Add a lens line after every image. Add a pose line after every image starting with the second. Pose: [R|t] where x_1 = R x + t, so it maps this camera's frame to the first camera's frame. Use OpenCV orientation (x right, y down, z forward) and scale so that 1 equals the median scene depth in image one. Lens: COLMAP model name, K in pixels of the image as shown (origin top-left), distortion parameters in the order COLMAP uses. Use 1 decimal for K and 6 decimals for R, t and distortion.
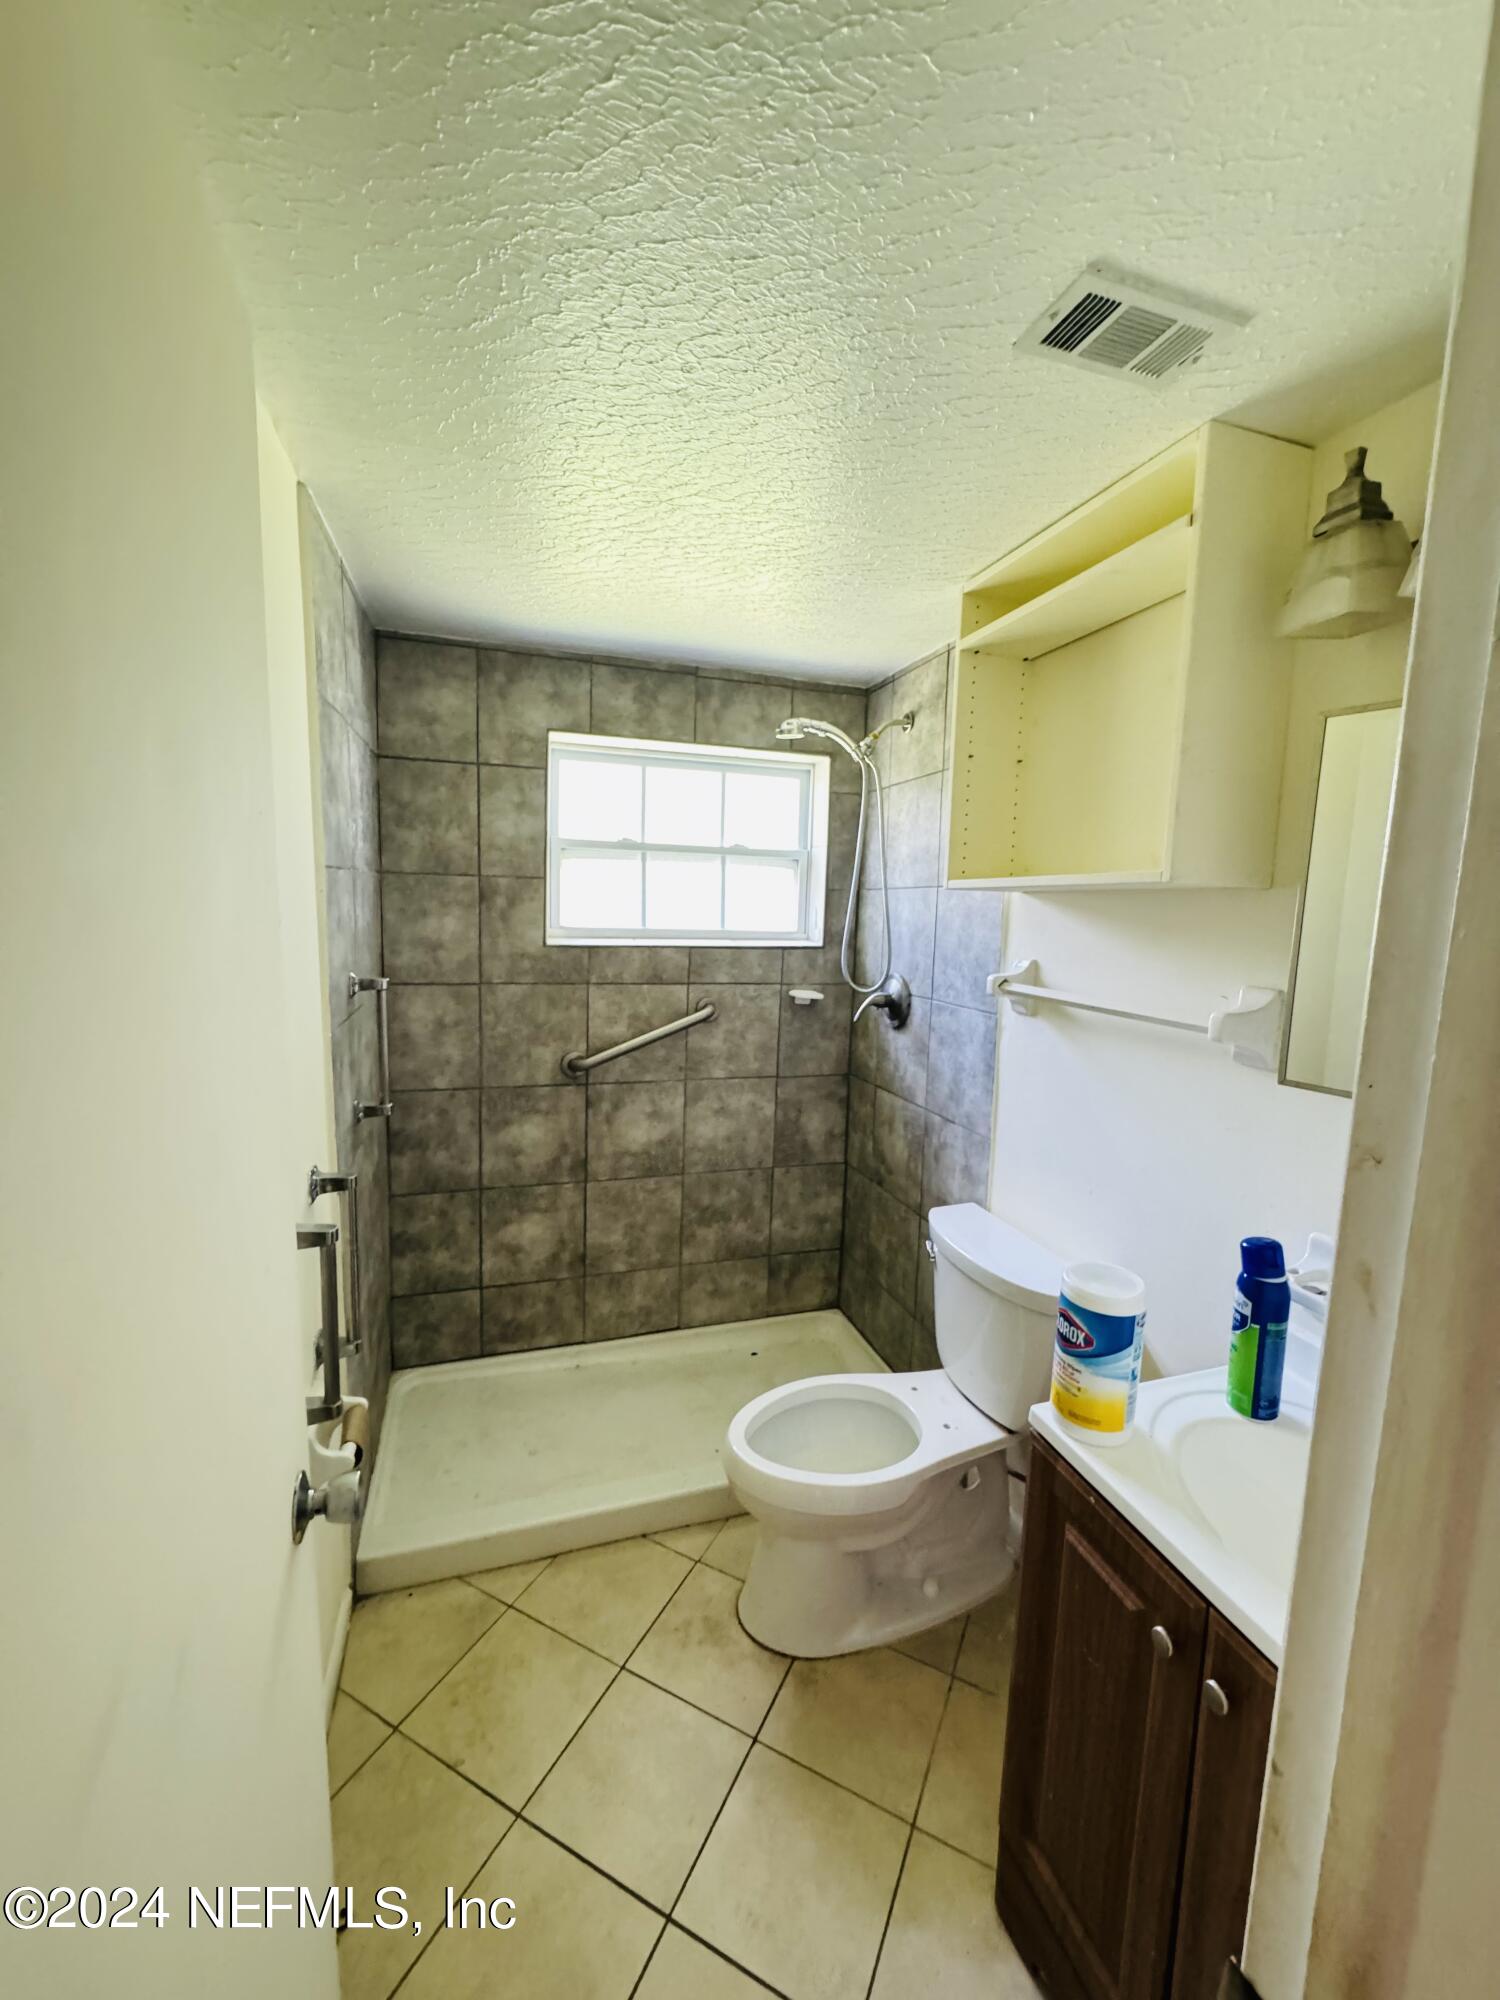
lens RADIAL K [[800.5, 0, 750.0], [0, 800.5, 1000.0], [0, 0, 1]] dist [-0.003444, 0.000837]
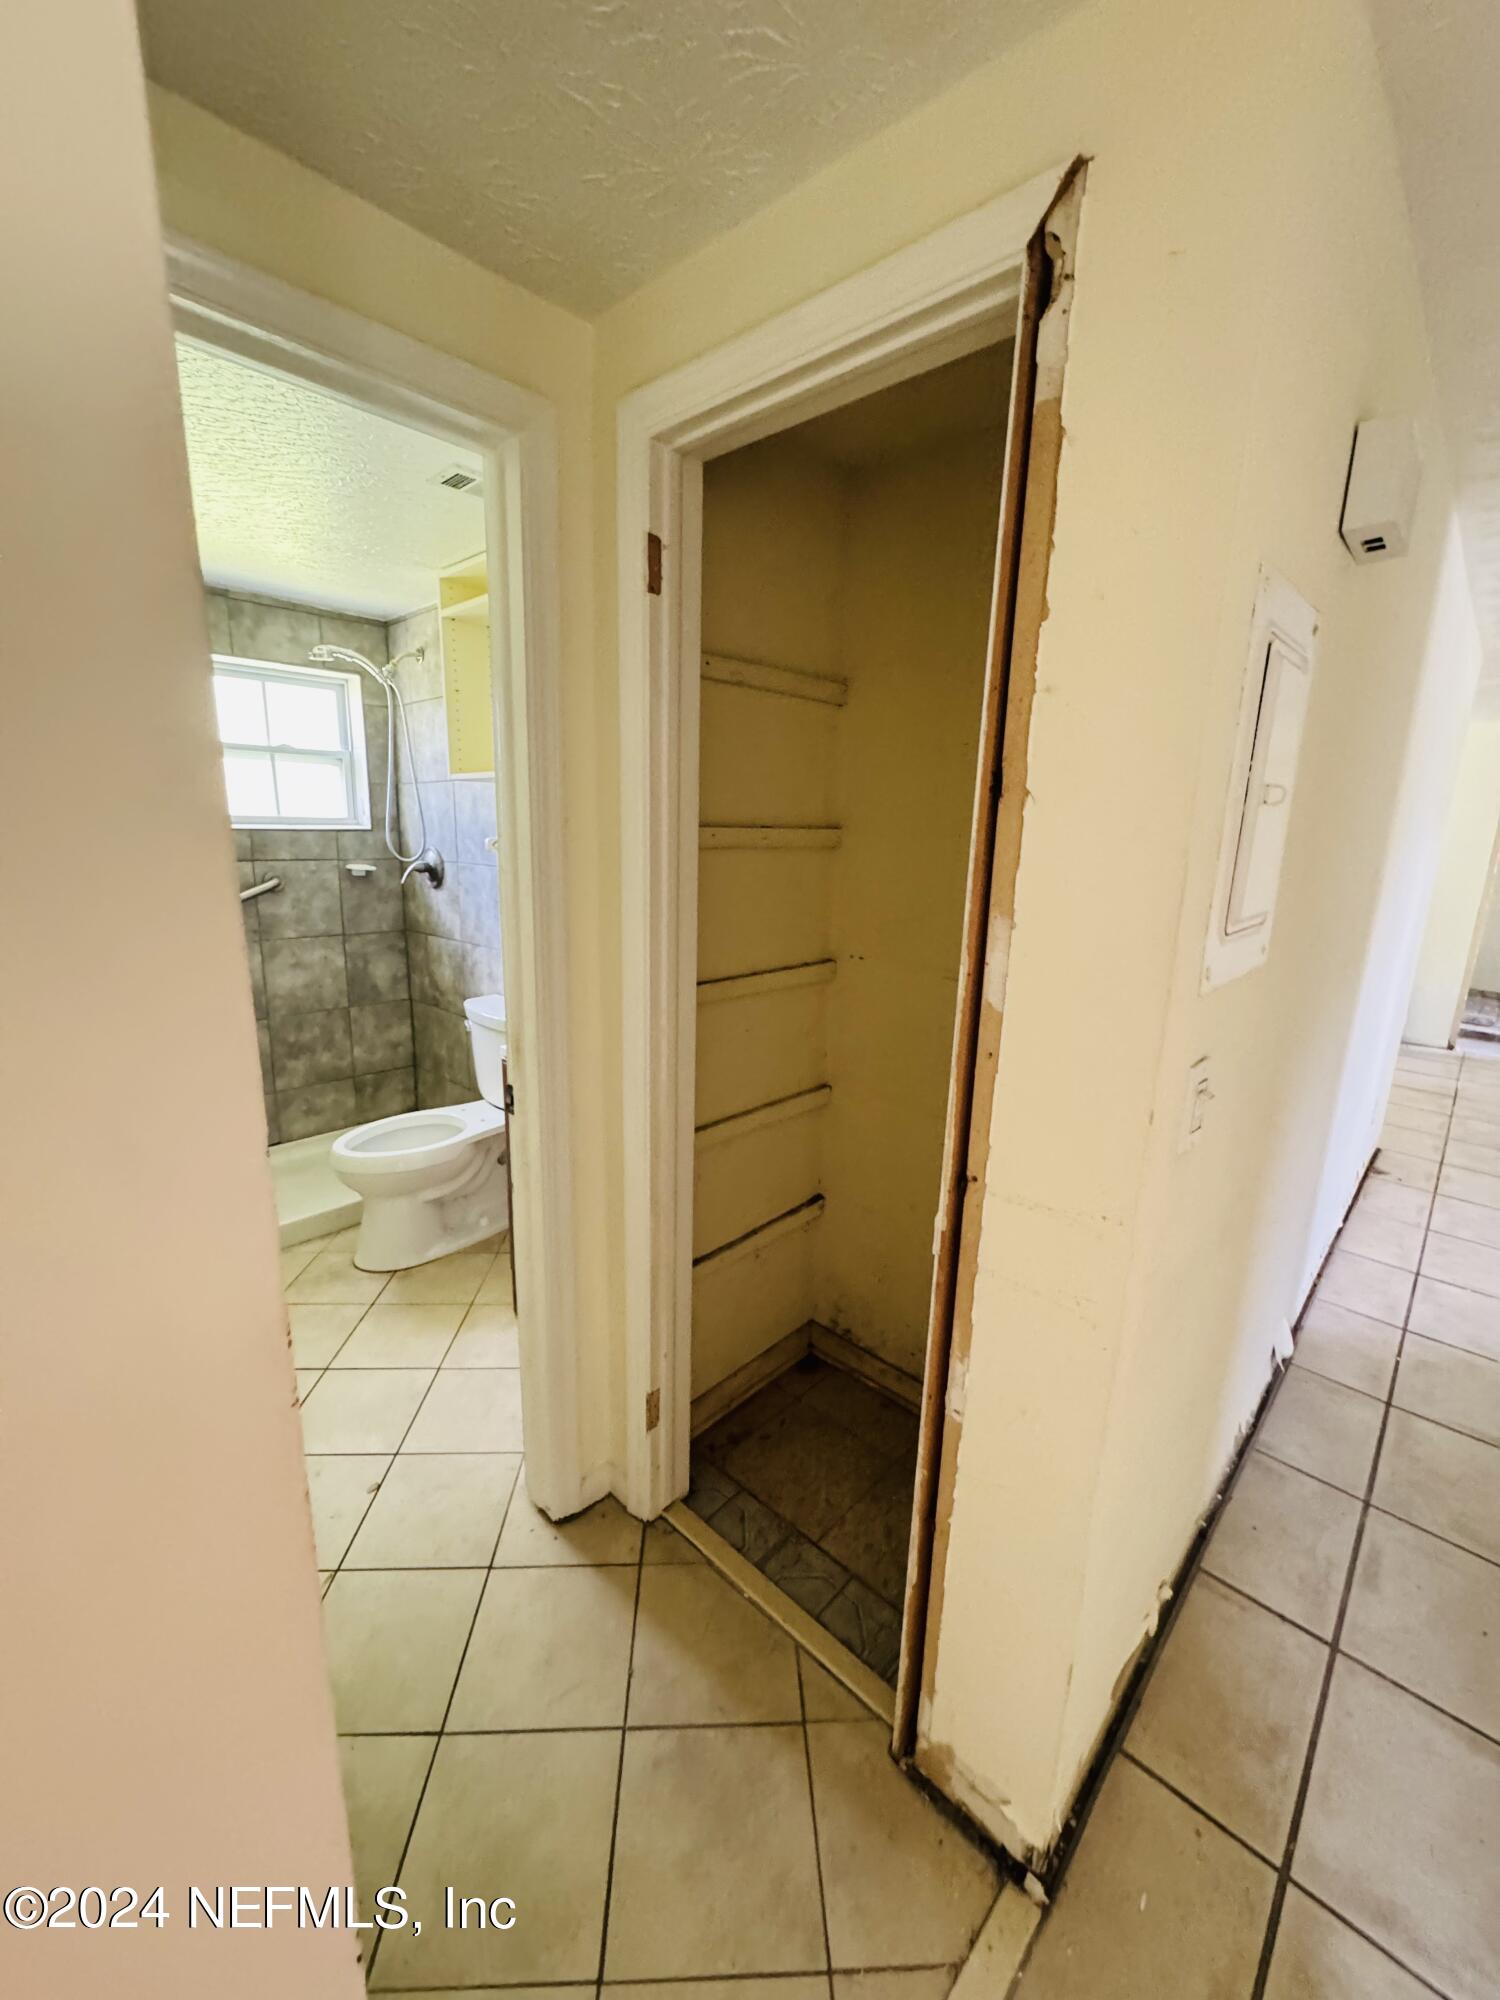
lens RADIAL K [[800.5, 0, 750.0], [0, 800.5, 1000.0], [0, 0, 1]] dist [-0.003444, 0.000837]
pose [[0.874738, -0.110491, 0.471831, -0.012219], [0.058758, 0.990659, 0.123054, 0.081849], [-0.481020, -0.079916, 0.873060, -0.427725]]
